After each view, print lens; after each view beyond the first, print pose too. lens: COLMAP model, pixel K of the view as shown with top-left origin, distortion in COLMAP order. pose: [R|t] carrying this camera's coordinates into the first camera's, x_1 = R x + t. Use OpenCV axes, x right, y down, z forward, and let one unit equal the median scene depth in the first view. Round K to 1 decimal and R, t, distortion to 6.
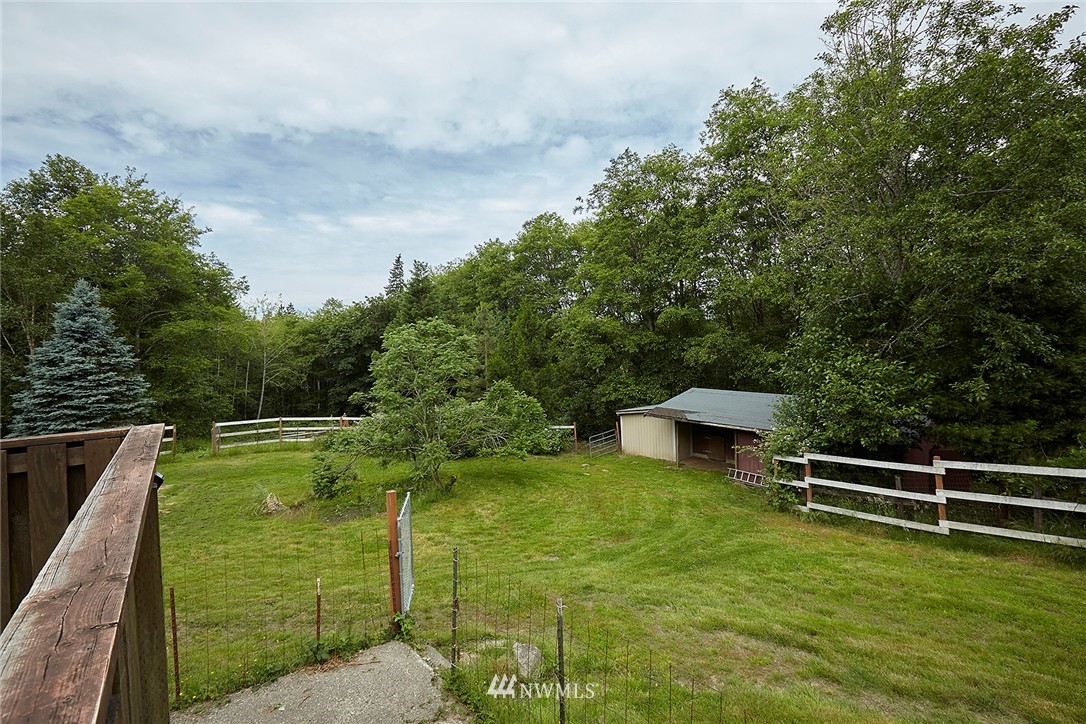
lens RADIAL K [[499.3, 0, 551.5], [0, 499.3, 368.5], [0, 0, 1]] dist [-0.000312, 0.000062]
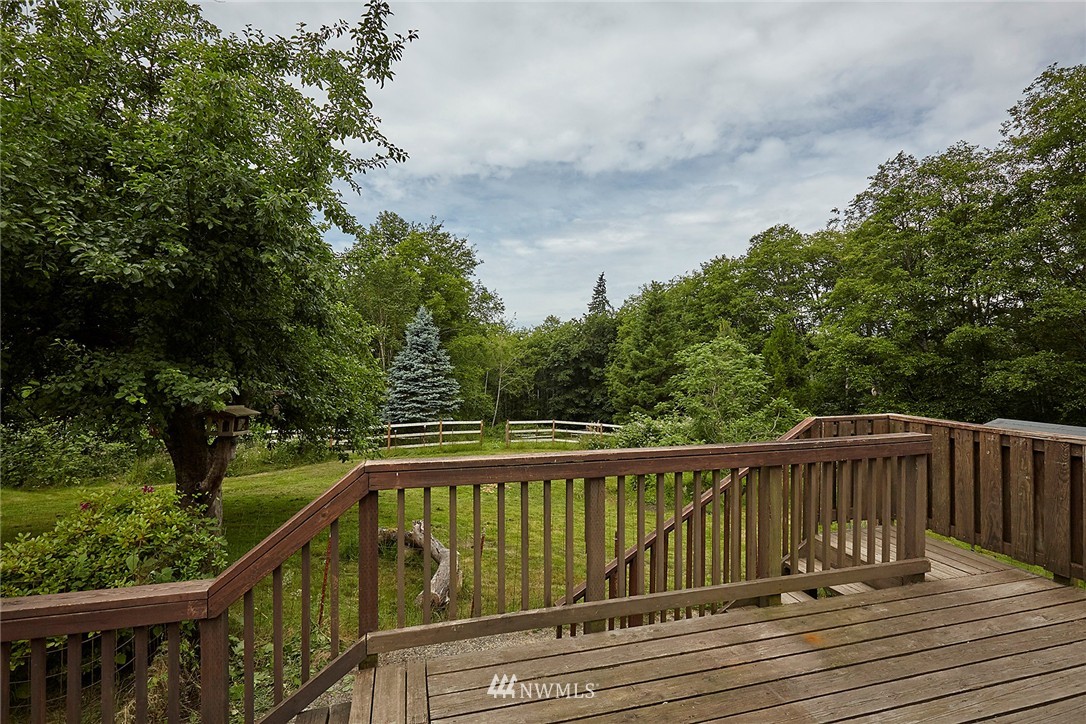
lens RADIAL K [[499.3, 0, 526.3], [0, 499.3, 354.6], [0, 0, 1]] dist [-0.000312, 0.000062]
pose [[0.928329, 0.021533, -0.371136, -0.101433], [-0.041771, 0.998041, -0.046578, 0.001127], [0.369406, 0.058743, 0.927410, -0.060748]]
